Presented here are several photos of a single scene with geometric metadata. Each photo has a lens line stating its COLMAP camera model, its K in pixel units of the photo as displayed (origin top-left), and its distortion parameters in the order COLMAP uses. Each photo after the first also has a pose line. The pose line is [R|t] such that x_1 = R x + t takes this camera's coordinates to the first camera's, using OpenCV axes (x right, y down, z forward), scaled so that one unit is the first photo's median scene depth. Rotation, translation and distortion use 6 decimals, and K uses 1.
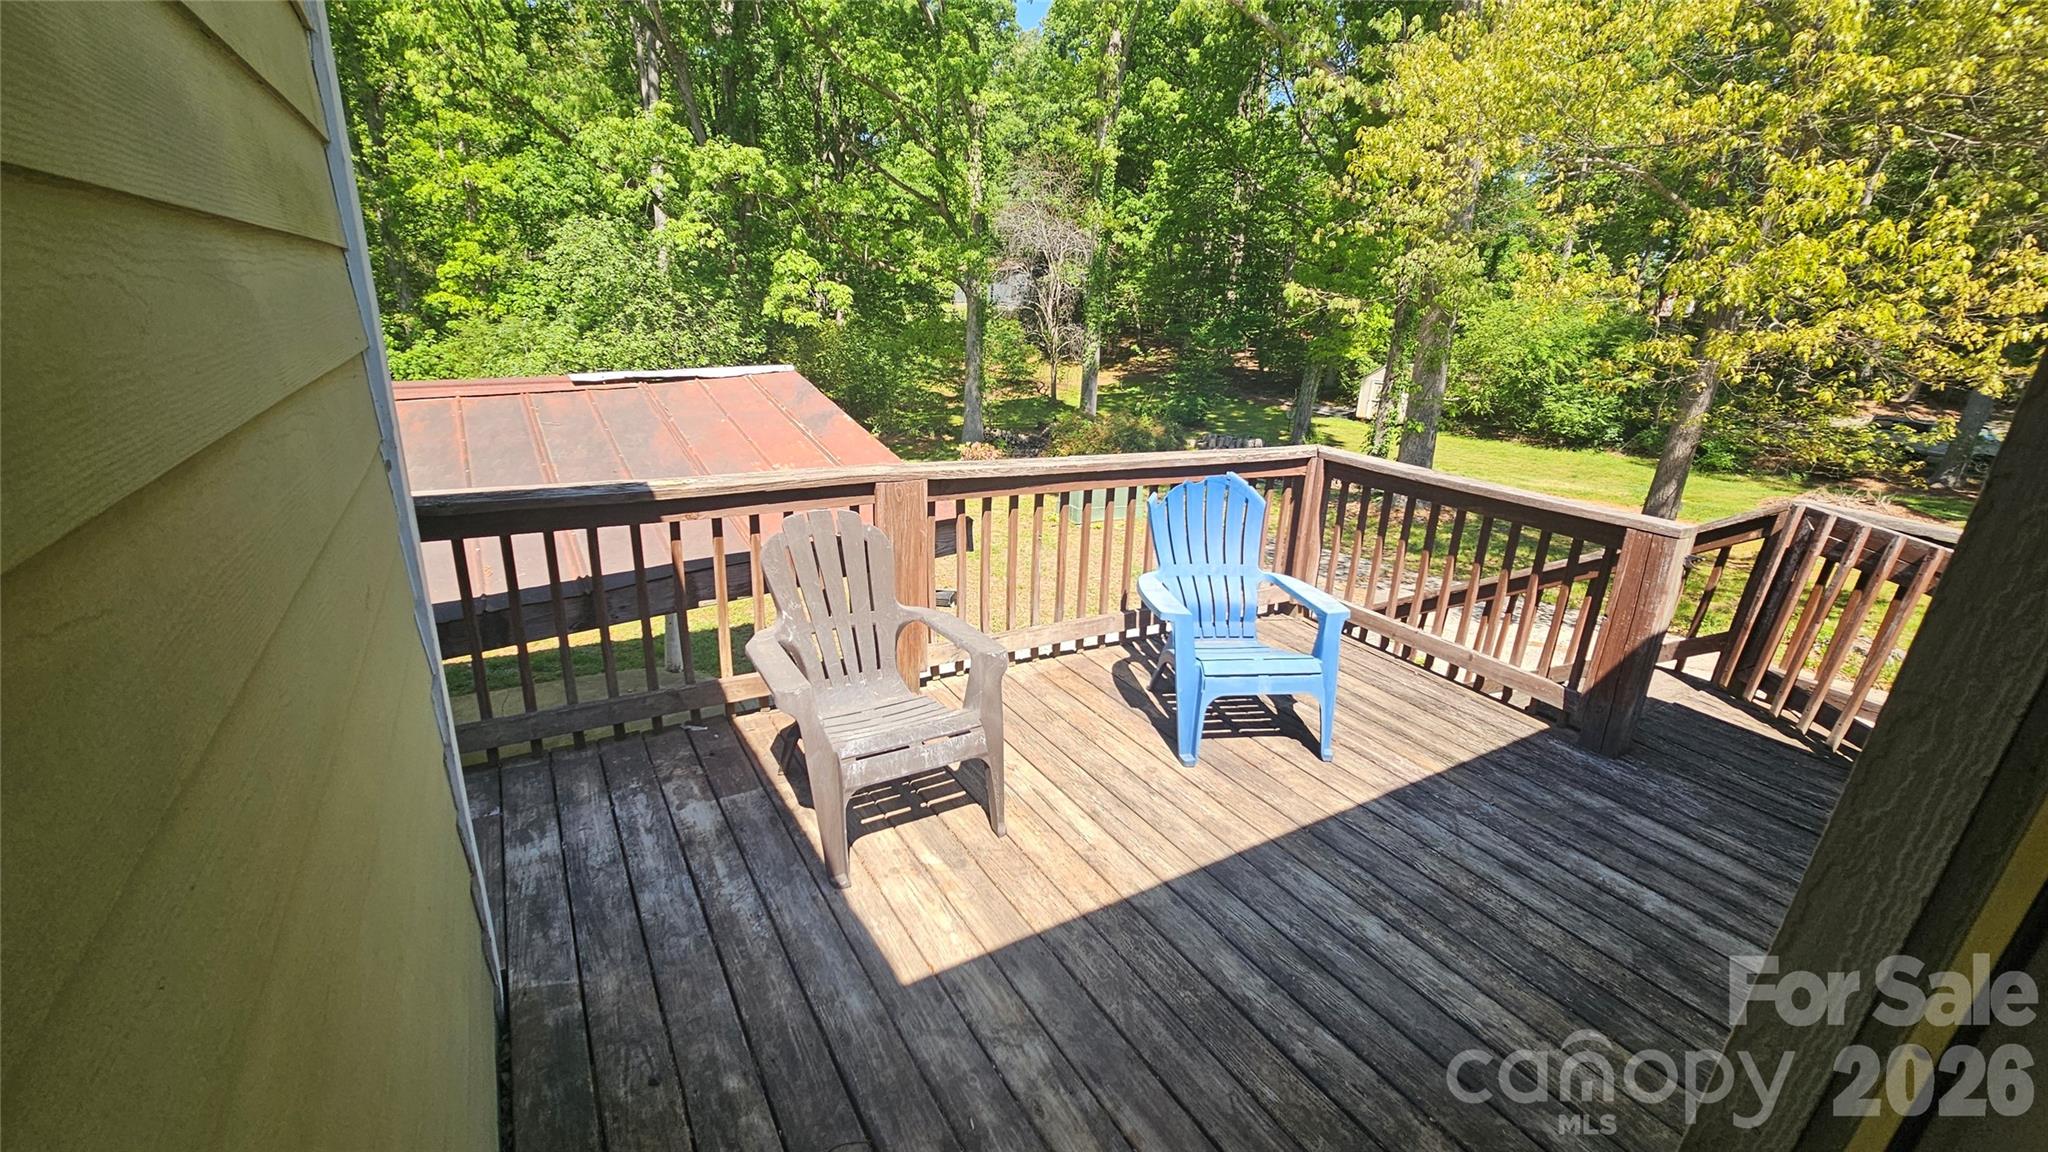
lens RADIAL K [[830.2, 0, 1023.6], [0, 830.2, 576.5], [0, 0, 1]] dist [0.000233, -0.001899]
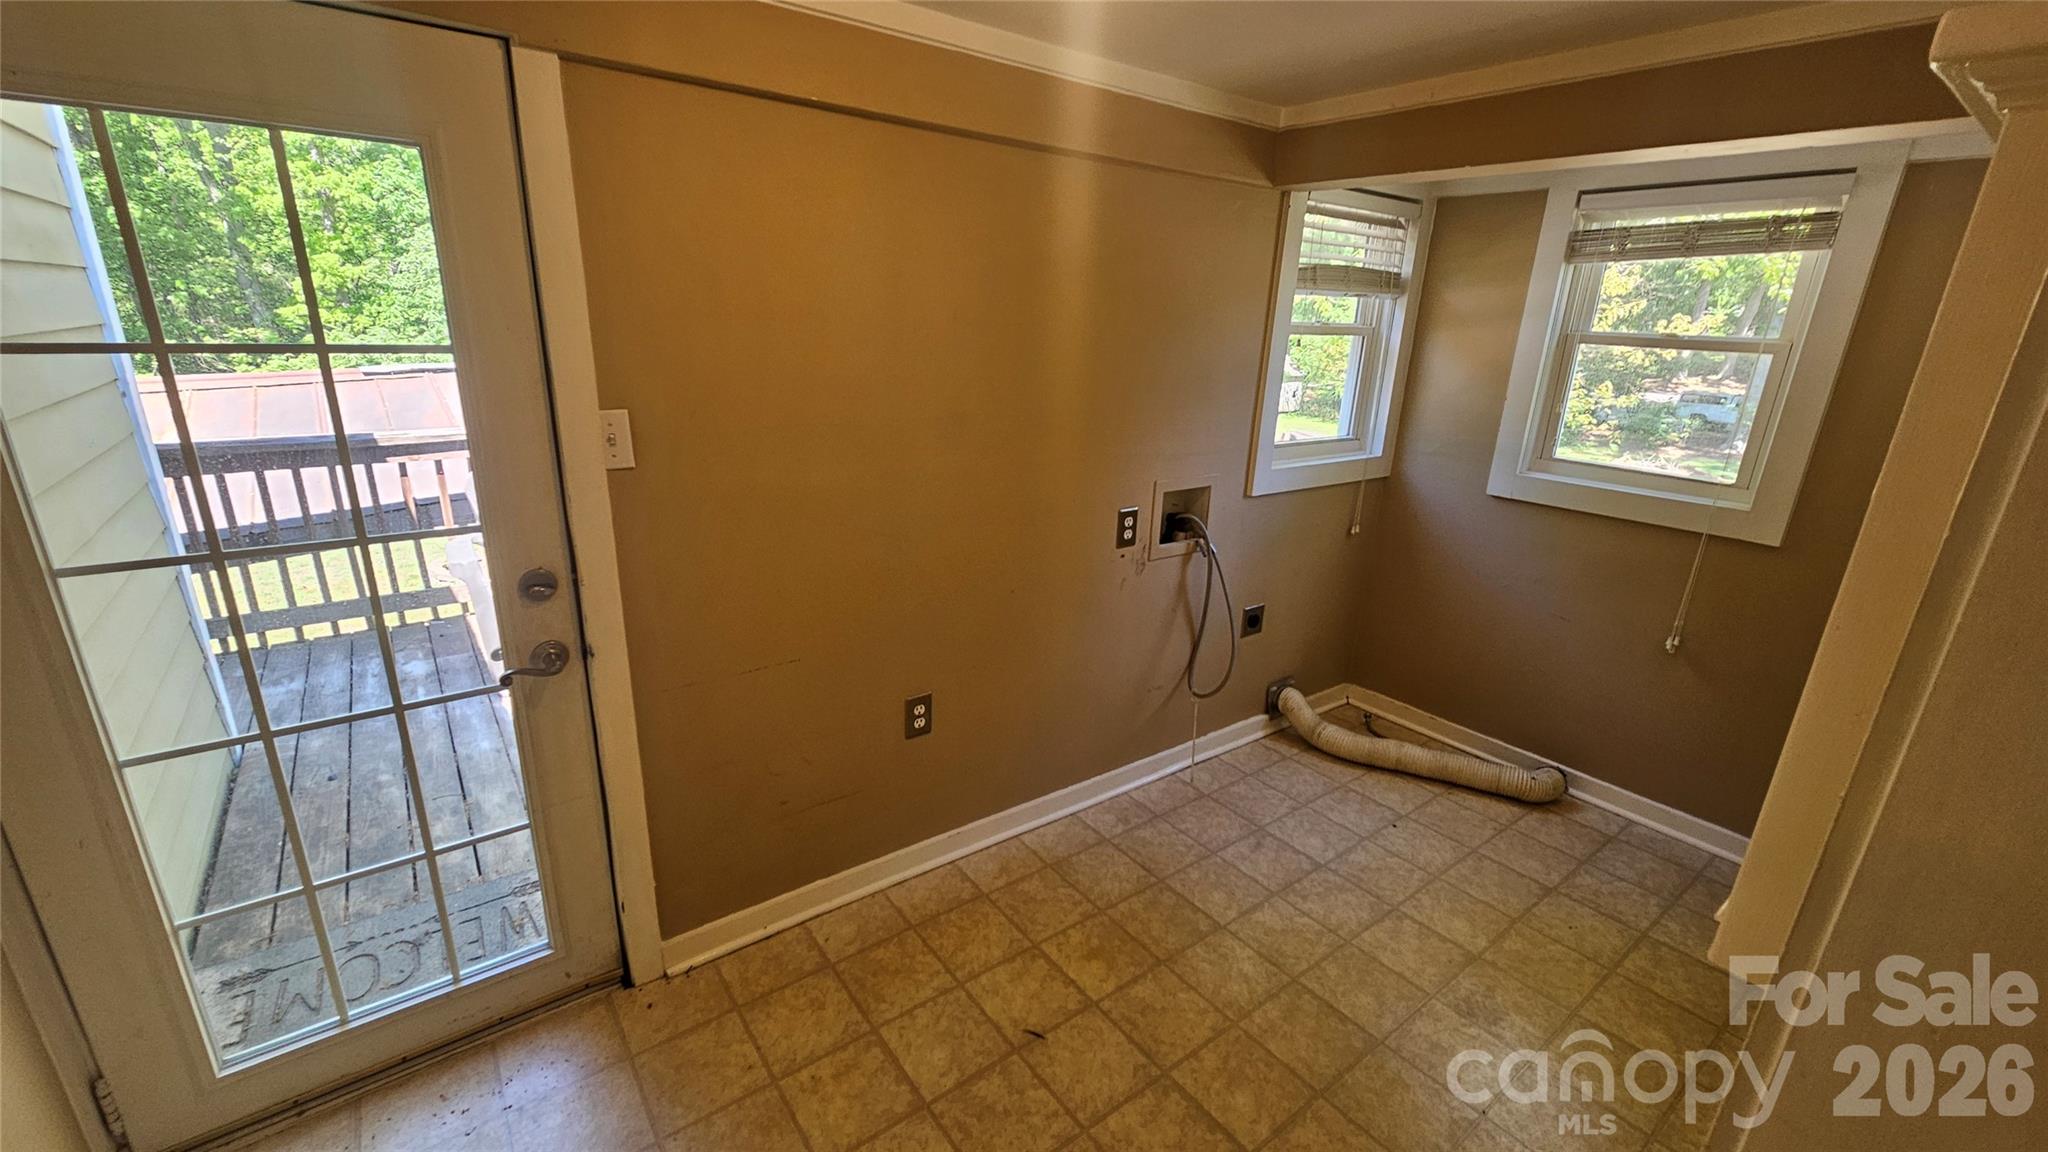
lens RADIAL K [[830.2, 0, 1027.4], [0, 830.2, 578.0], [0, 0, 1]] dist [0.000233, -0.001899]
pose [[0.994694, -0.048331, 0.090819, 0.450515], [0.048386, 0.998827, 0.001601, 0.165305], [-0.090790, 0.002802, 0.995866, -0.424079]]
